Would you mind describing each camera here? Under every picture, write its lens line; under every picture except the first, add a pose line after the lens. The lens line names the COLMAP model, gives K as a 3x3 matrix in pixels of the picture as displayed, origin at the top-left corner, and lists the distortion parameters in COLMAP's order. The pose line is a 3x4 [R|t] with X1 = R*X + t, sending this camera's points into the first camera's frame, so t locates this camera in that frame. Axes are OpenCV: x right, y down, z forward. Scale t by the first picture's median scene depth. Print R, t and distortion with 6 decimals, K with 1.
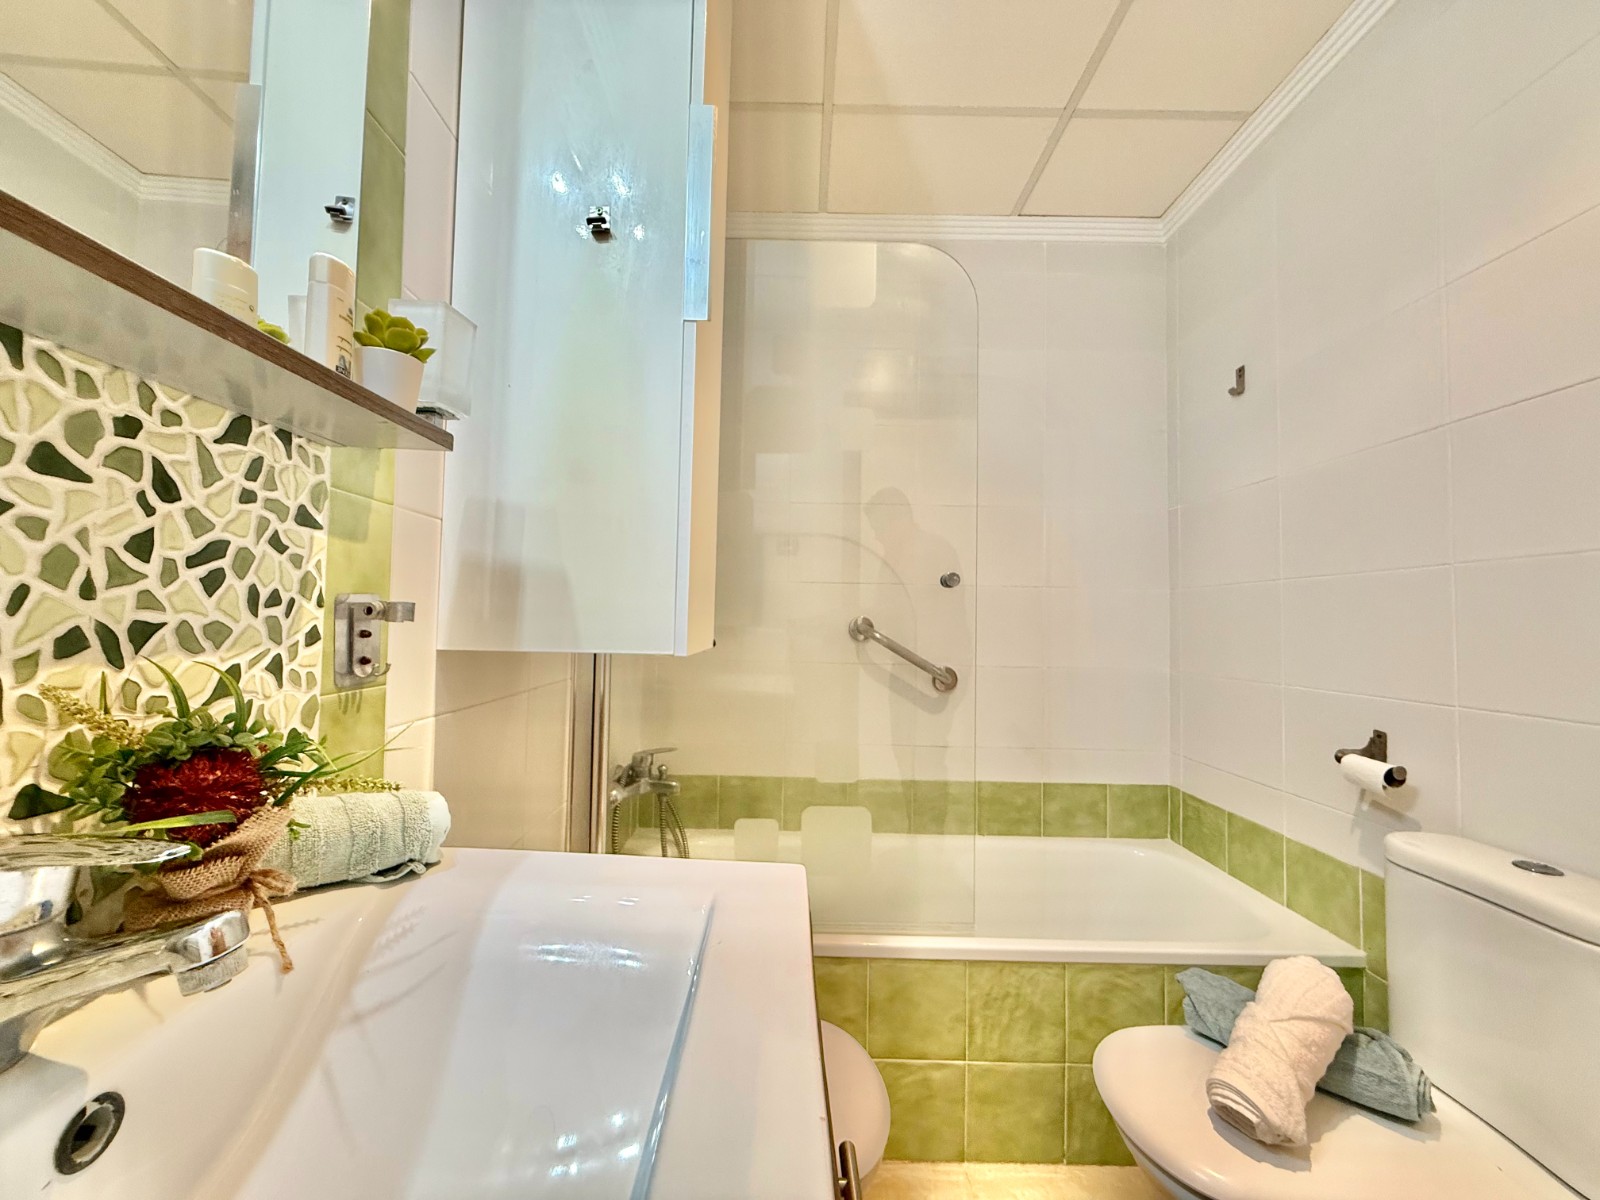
lens RADIAL K [[623.4, 0, 783.2], [0, 623.4, 601.1], [0, 0, 1]] dist [-0.001763, 0.000057]
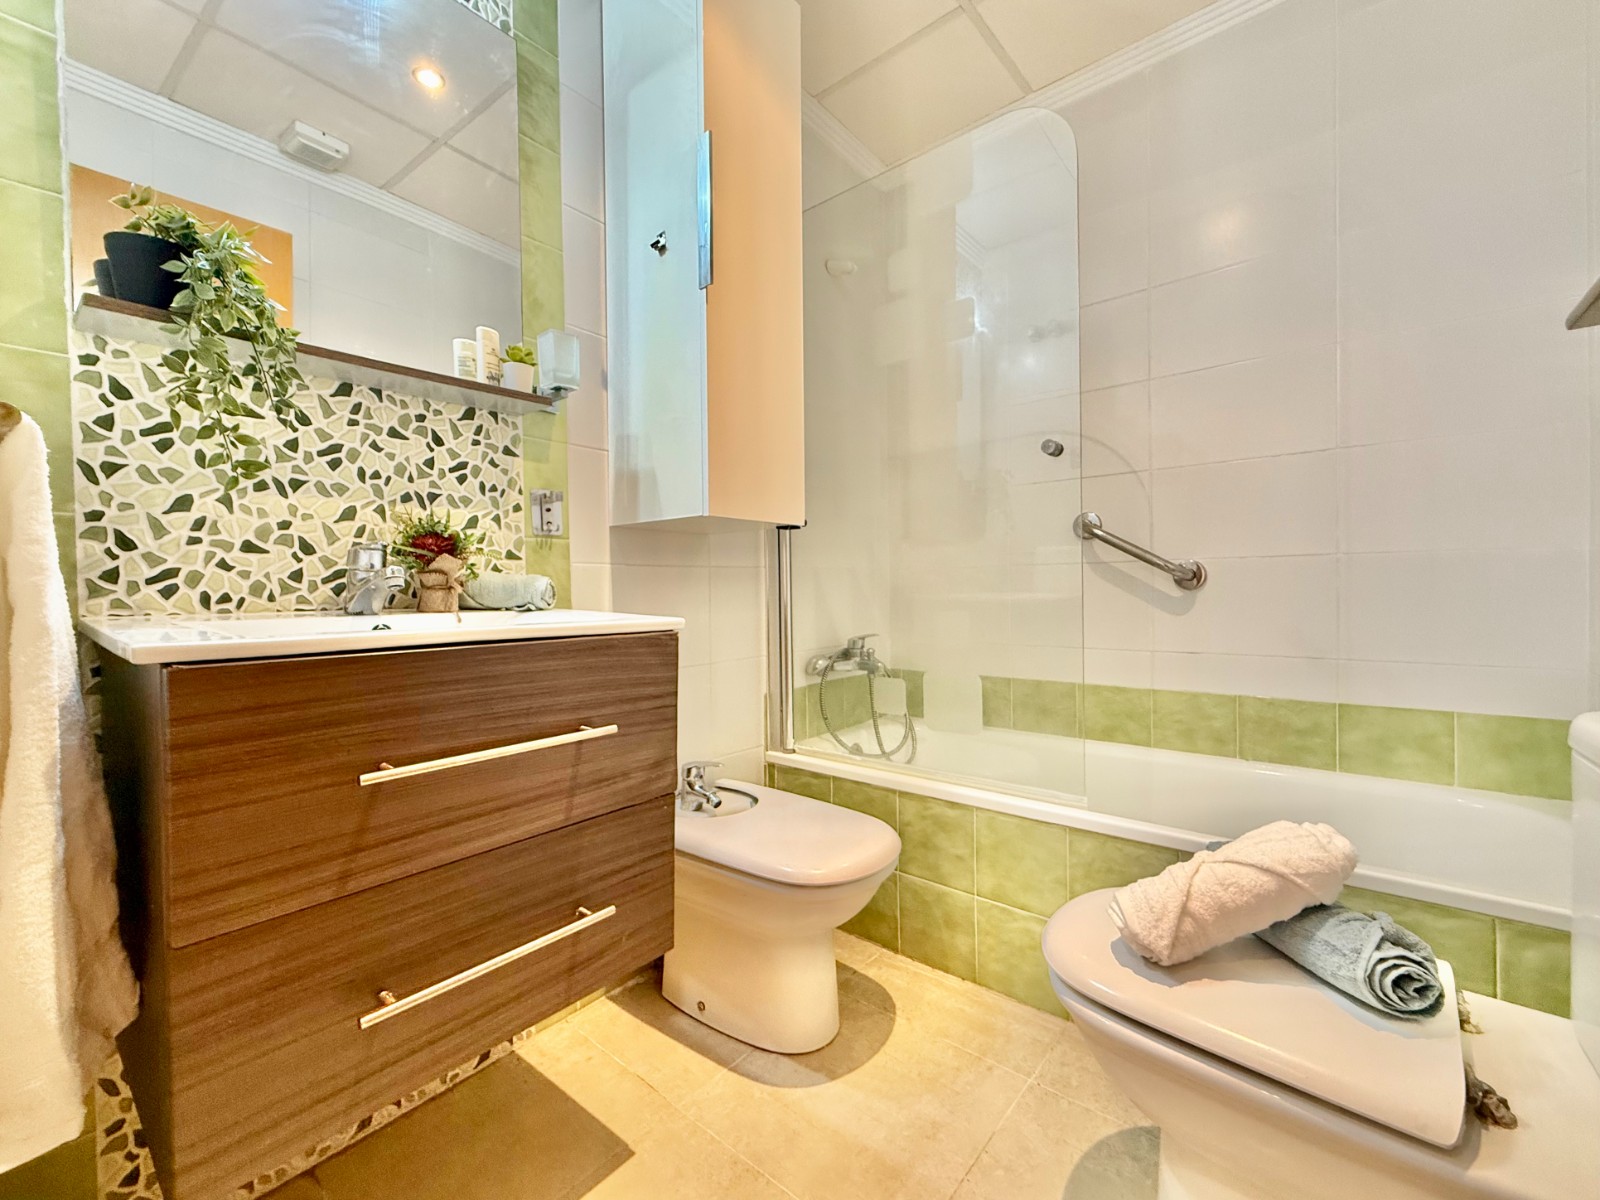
lens RADIAL K [[641.2, 0, 792.2], [0, 641.2, 598.3], [0, 0, 1]] dist [-0.001343, -0.000026]
pose [[0.775004, -0.019070, -0.631668, 1.522157], [0.051604, 0.998116, 0.033181, 0.385832], [0.629845, -0.058312, 0.774529, -0.130911]]
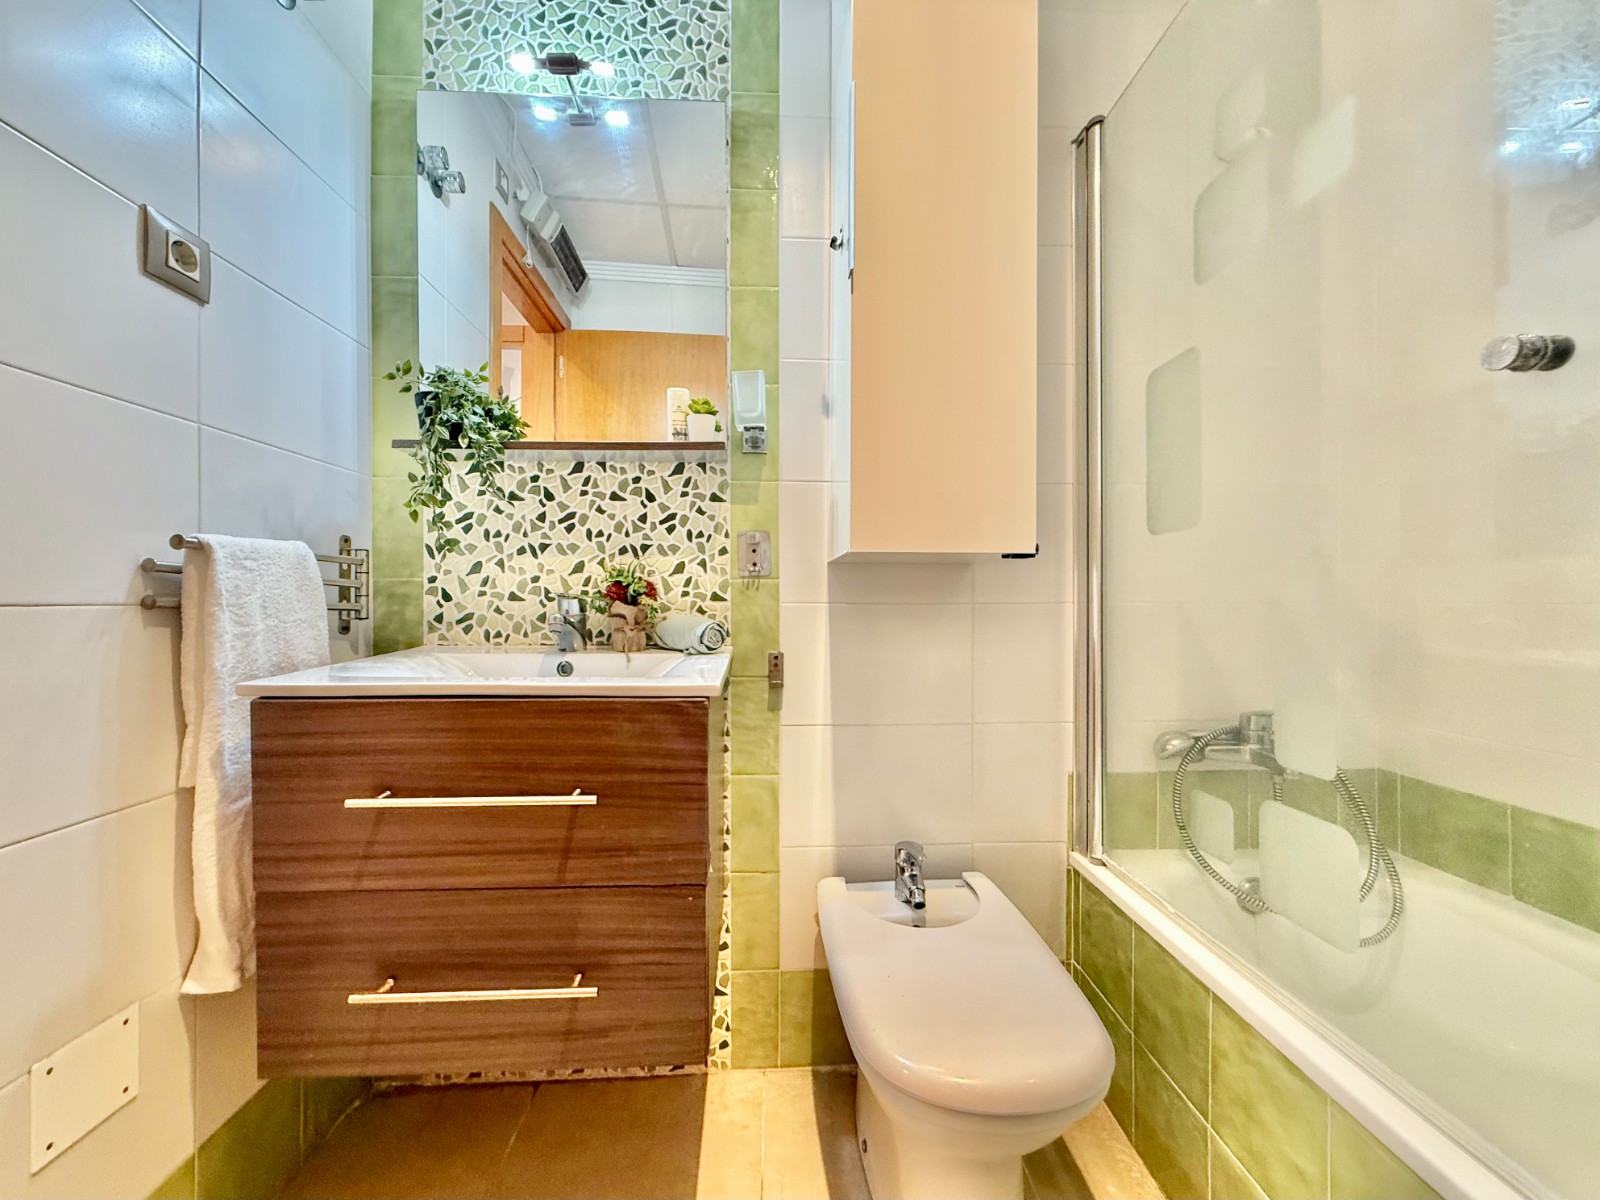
lens RADIAL K [[636.1, 0, 792.7], [0, 636.1, 598.9], [0, 0, 1]] dist [-0.000859, -0.000378]
pose [[0.072281, -0.020649, -0.997171, 1.695668], [0.036596, 0.999167, -0.018038, 0.311475], [0.996713, -0.035189, 0.072977, 1.224948]]
